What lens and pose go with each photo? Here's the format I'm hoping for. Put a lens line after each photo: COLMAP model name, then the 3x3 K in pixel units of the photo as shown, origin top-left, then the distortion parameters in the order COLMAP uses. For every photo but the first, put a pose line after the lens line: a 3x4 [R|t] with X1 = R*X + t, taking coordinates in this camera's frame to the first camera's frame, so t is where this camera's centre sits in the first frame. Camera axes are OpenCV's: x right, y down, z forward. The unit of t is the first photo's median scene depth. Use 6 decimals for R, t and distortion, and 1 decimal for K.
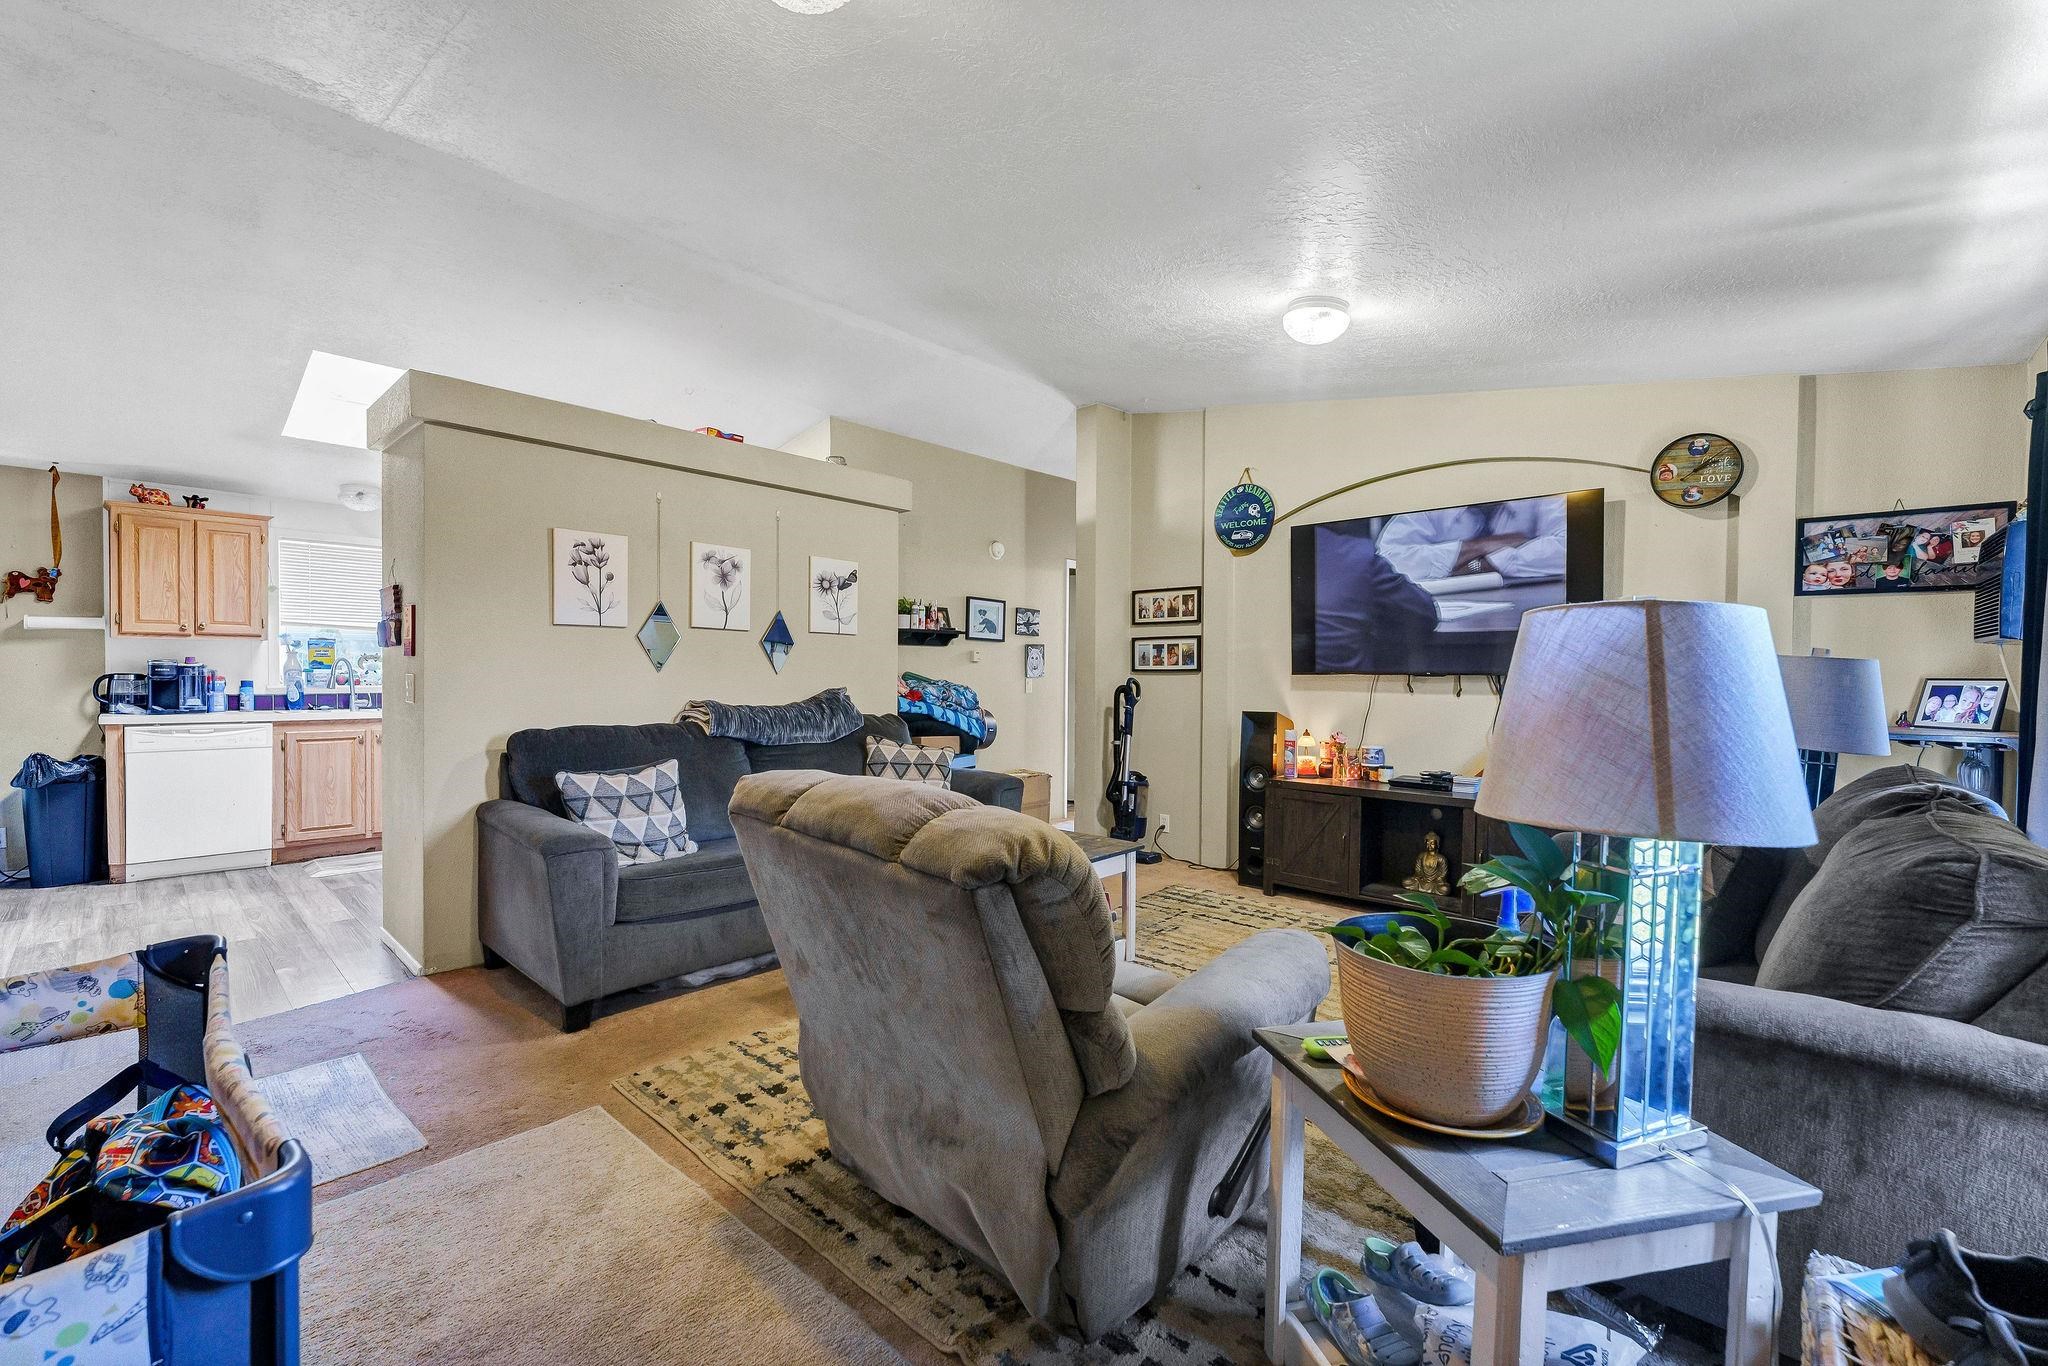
lens RADIAL K [[846.1, 0, 1025.4], [0, 846.1, 689.2], [0, 0, 1]] dist [0.001604, -0.000866]
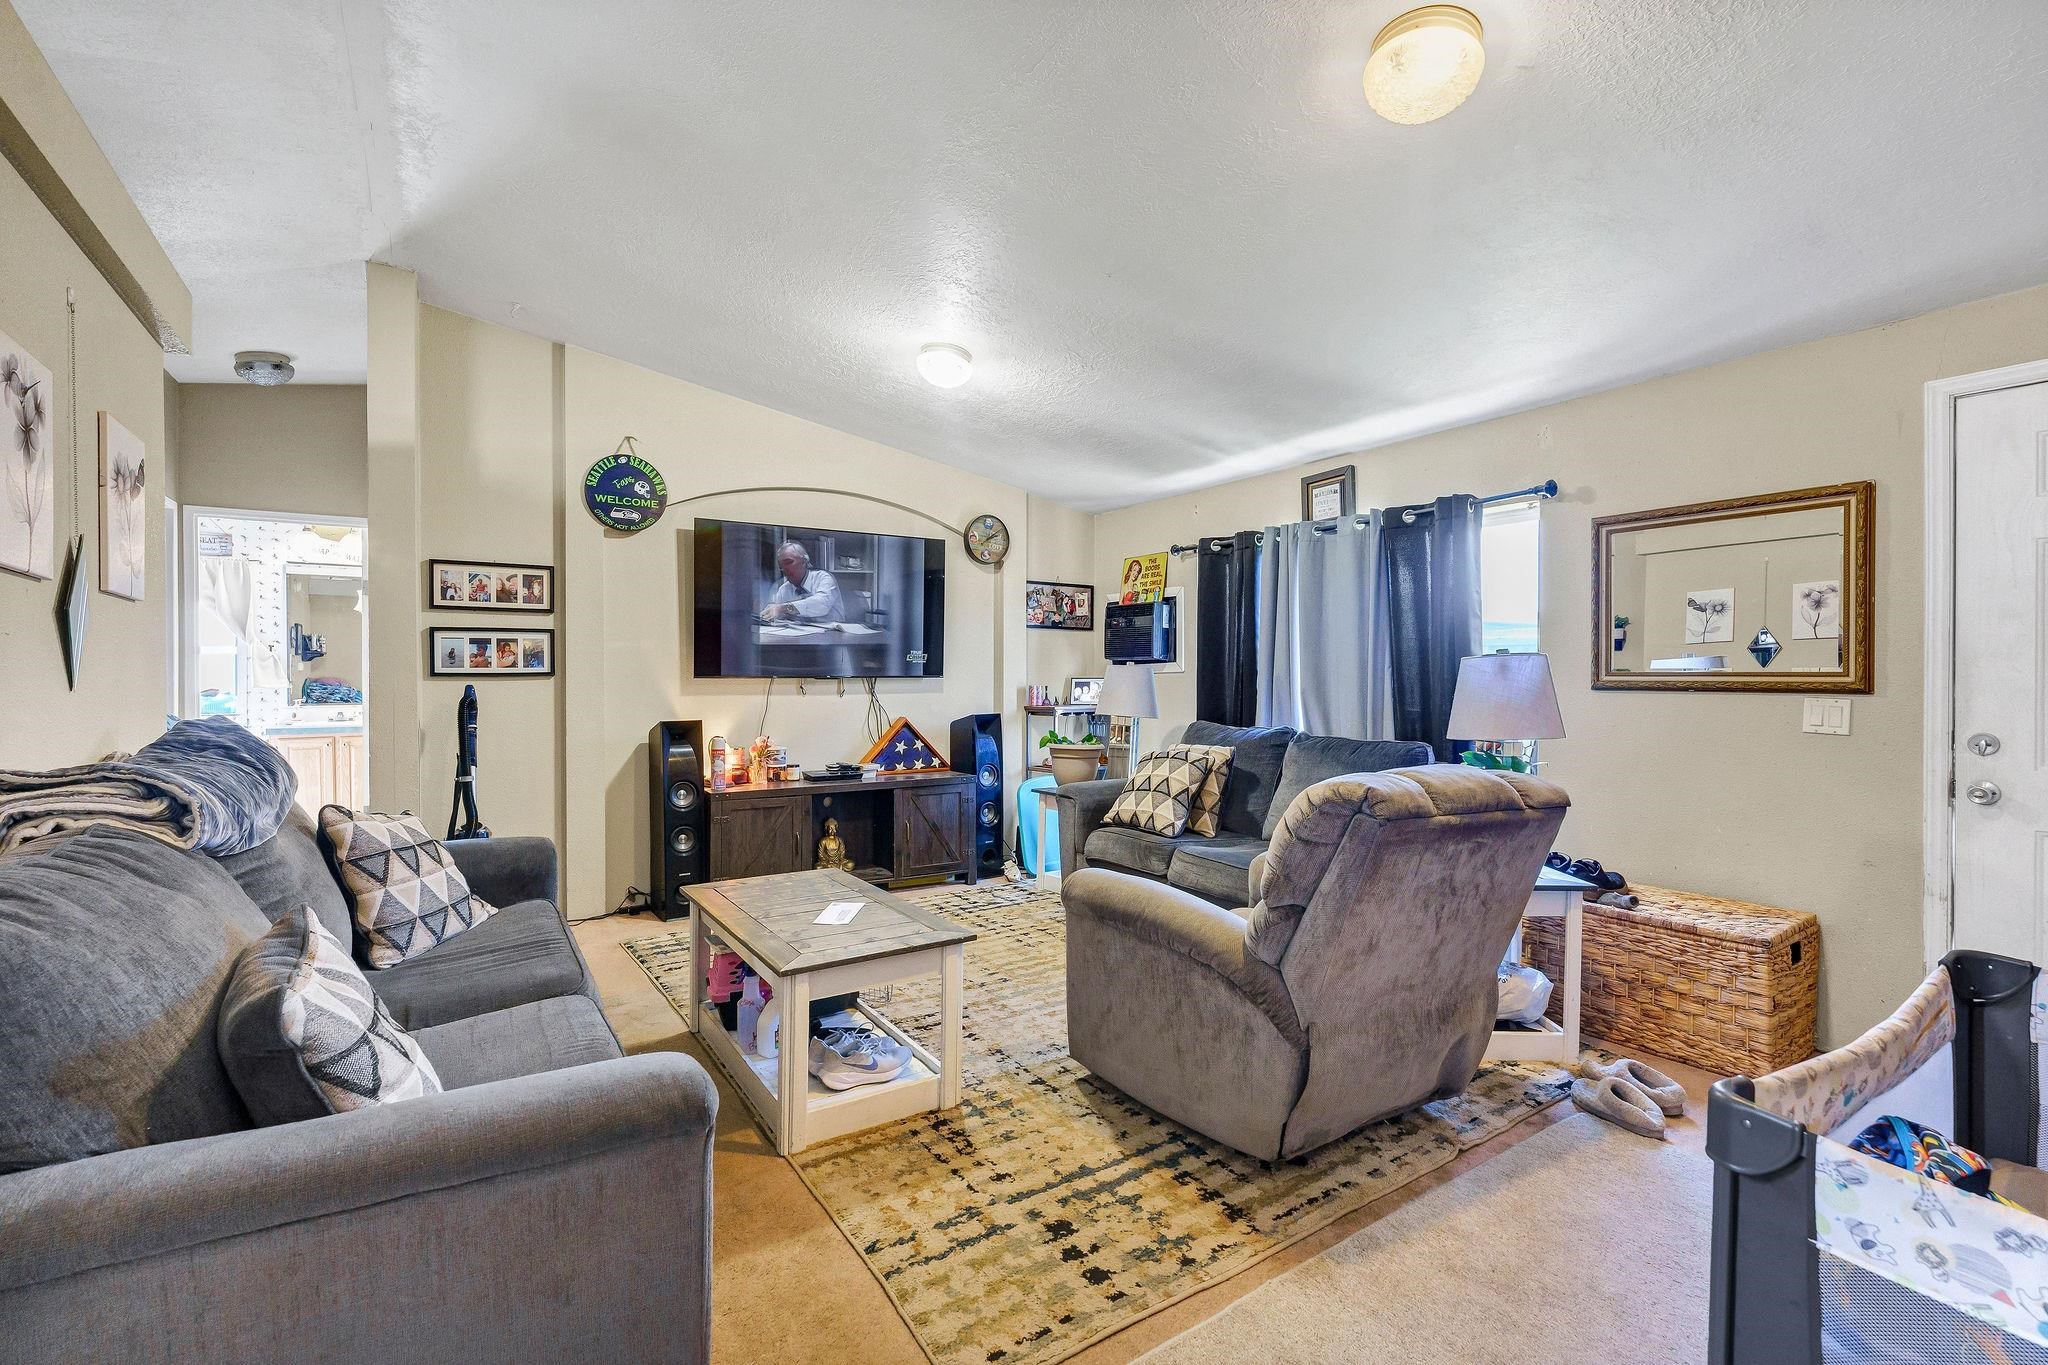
lens RADIAL K [[903.1, 0, 1015.7], [0, 903.1, 684.8], [0, 0, 1]] dist [0.001063, 0.000029]
pose [[0.247213, -0.016619, 0.968819, -0.569989], [0.019758, 0.999731, 0.012107, -0.015996], [-0.968760, 0.016148, 0.247475, 0.433503]]
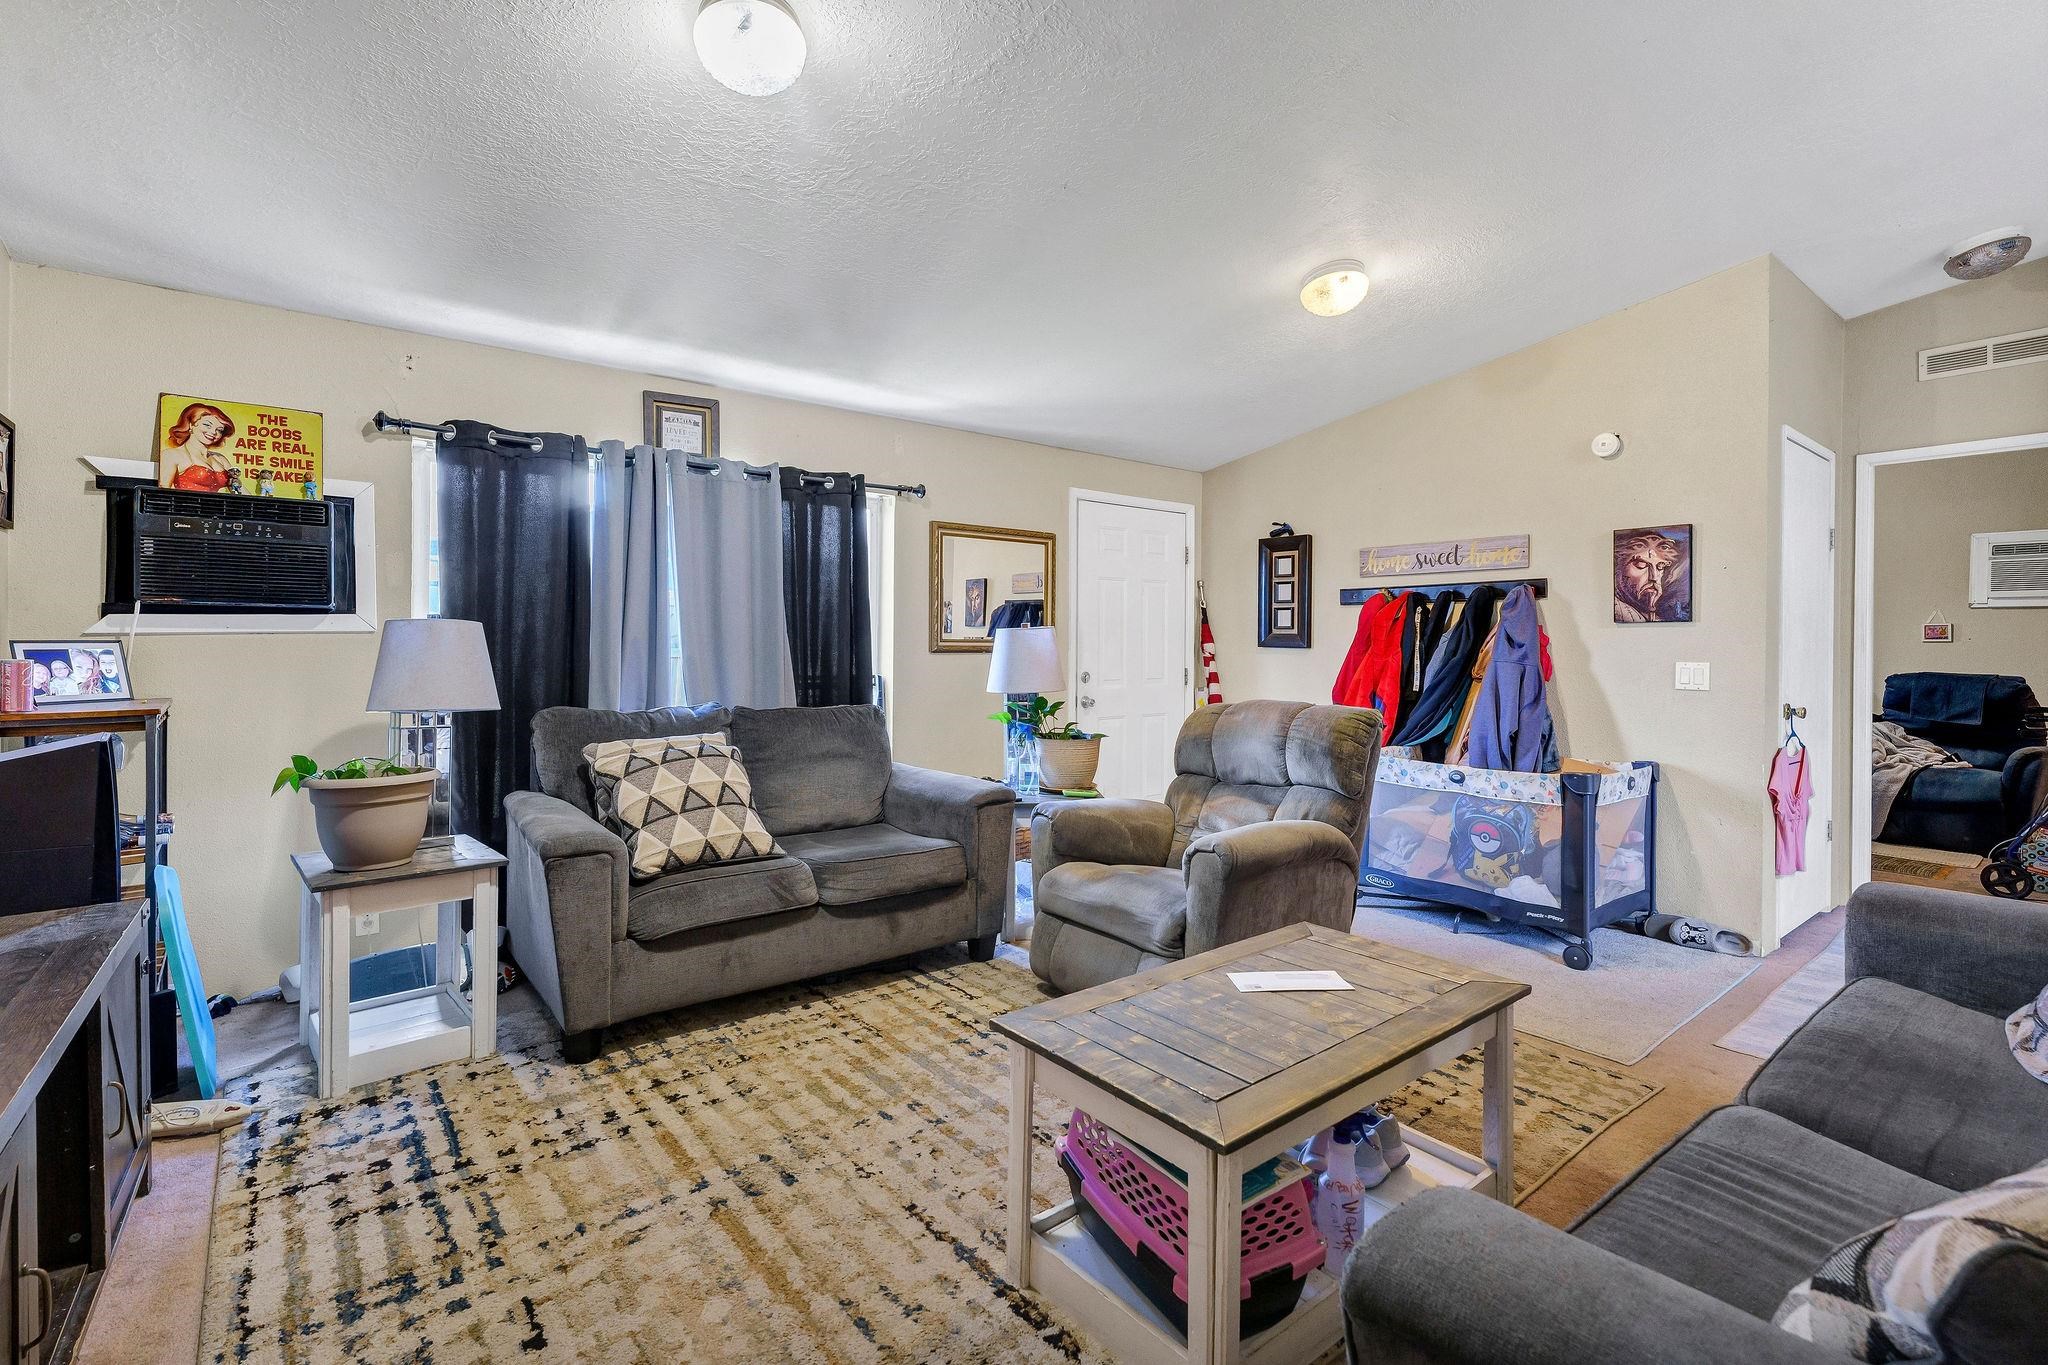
lens RADIAL K [[903.1, 0, 1039.3], [0, 903.1, 649.9], [0, 0, 1]] dist [0.001063, 0.000029]
pose [[-0.988824, -0.014711, 0.148363, 0.033146], [-0.010764, 0.999567, 0.027368, -0.024476], [-0.148701, 0.025465, -0.988554, 1.124815]]
